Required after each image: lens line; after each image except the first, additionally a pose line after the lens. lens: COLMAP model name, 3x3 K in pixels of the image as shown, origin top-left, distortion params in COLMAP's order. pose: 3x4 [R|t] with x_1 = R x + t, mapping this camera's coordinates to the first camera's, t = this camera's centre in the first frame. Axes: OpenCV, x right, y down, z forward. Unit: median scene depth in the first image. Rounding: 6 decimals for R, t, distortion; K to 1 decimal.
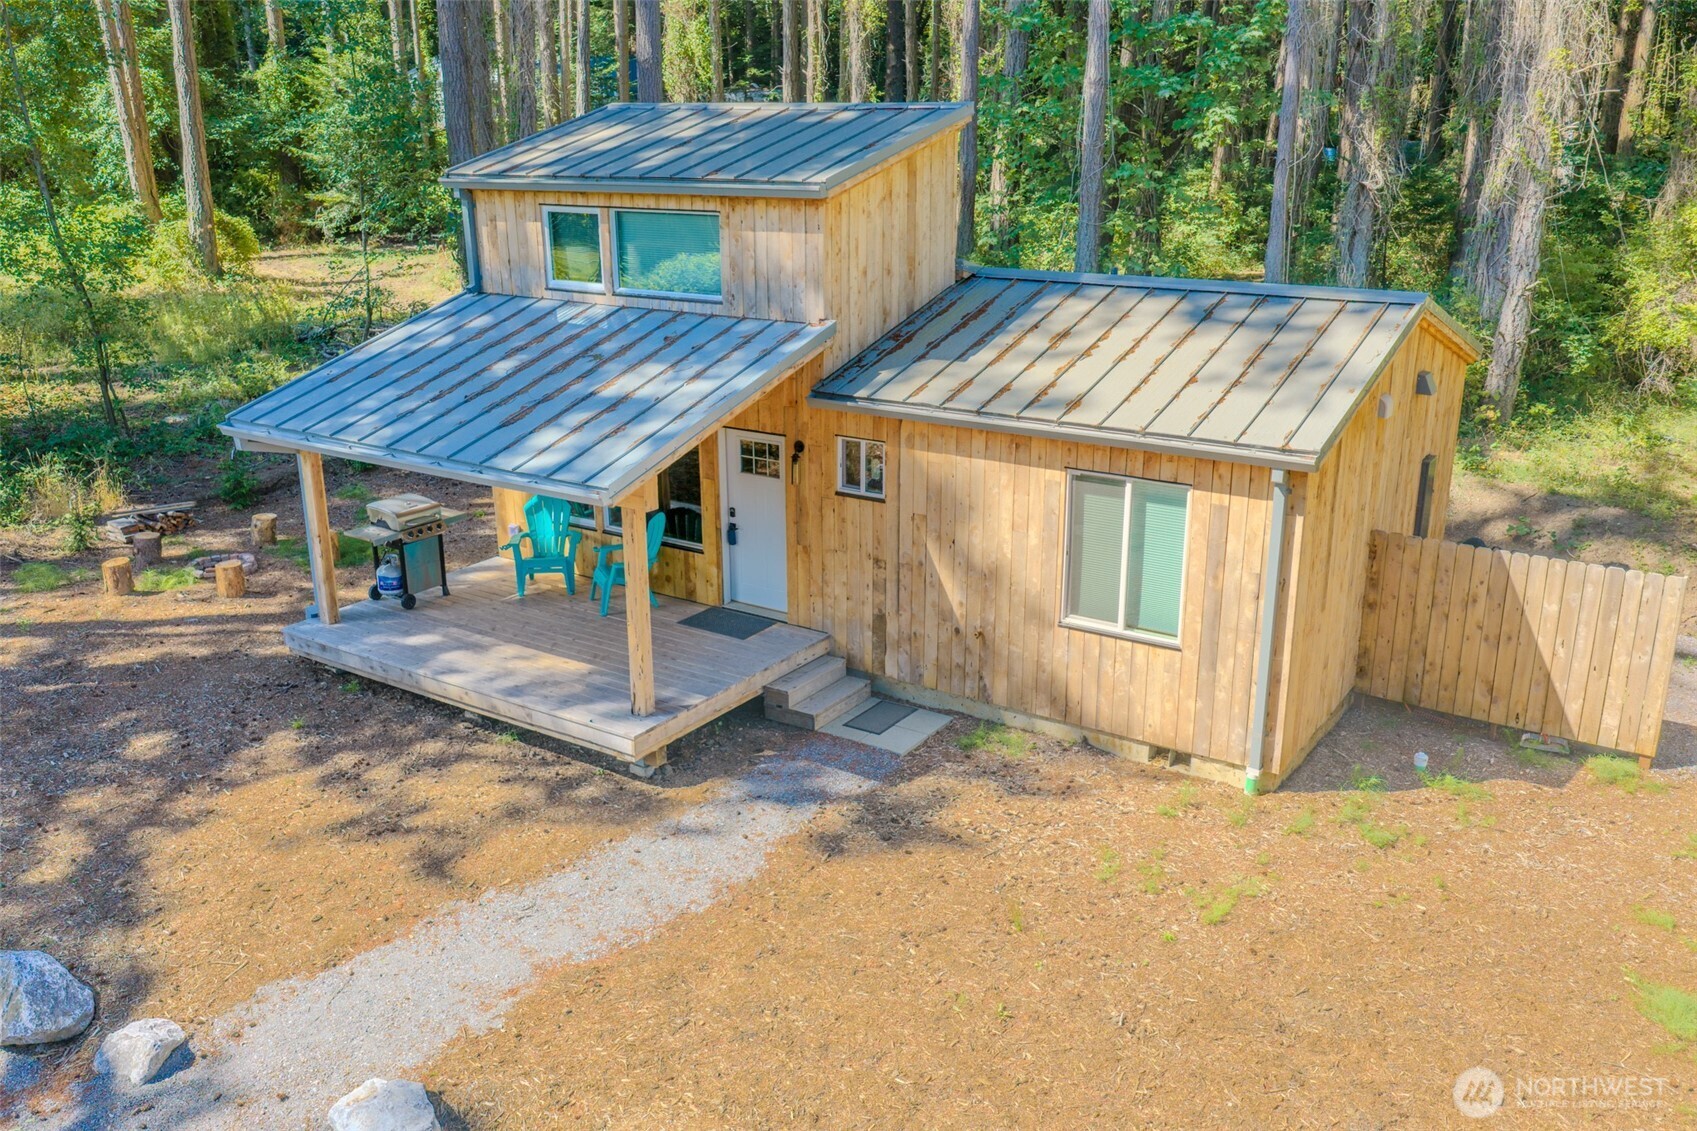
lens RADIAL K [[1338.4, 0, 847.4], [0, 1338.4, 528.4], [0, 0, 1]] dist [0.003348, -0.001623]
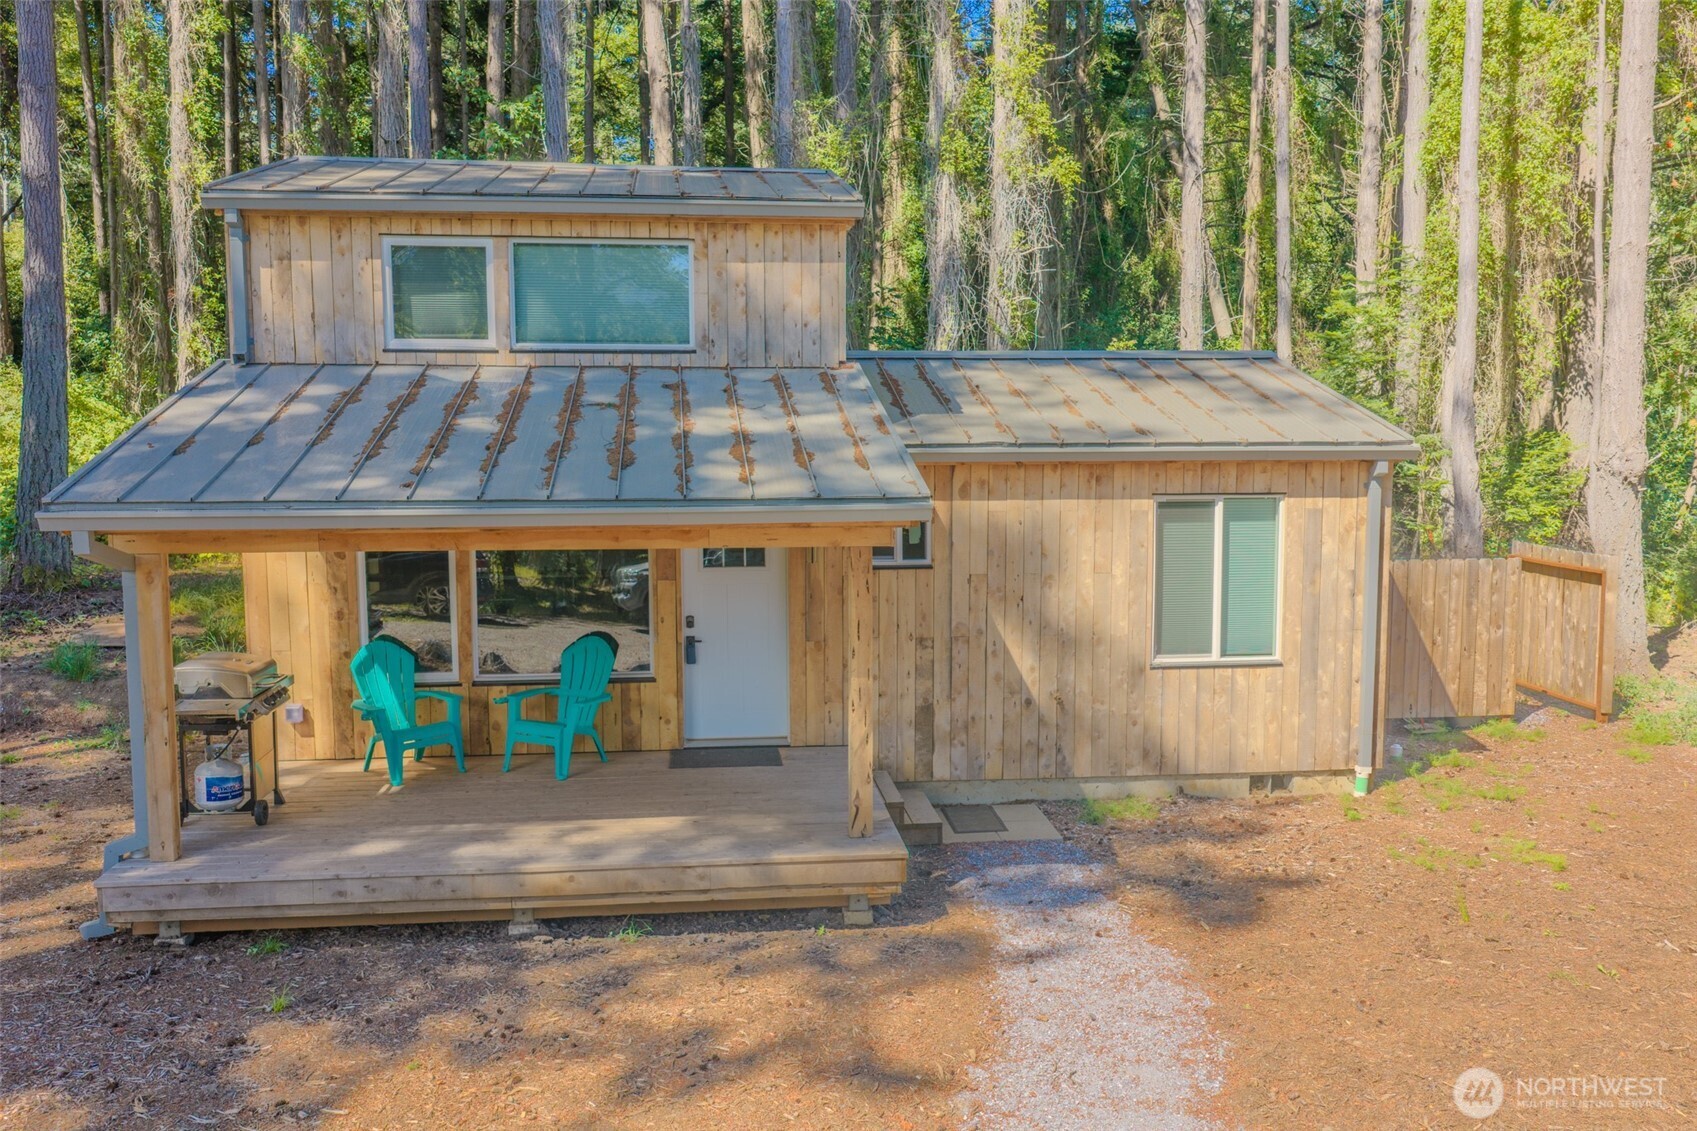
lens RADIAL K [[1338.4, 0, 847.4], [0, 1338.4, 528.4], [0, 0, 1]] dist [0.003348, -0.001623]
pose [[0.784303, -0.052743, 0.618132, -0.558649], [0.175239, 0.974637, -0.139187, 0.067629], [-0.595114, 0.217486, 0.773654, 0.366740]]
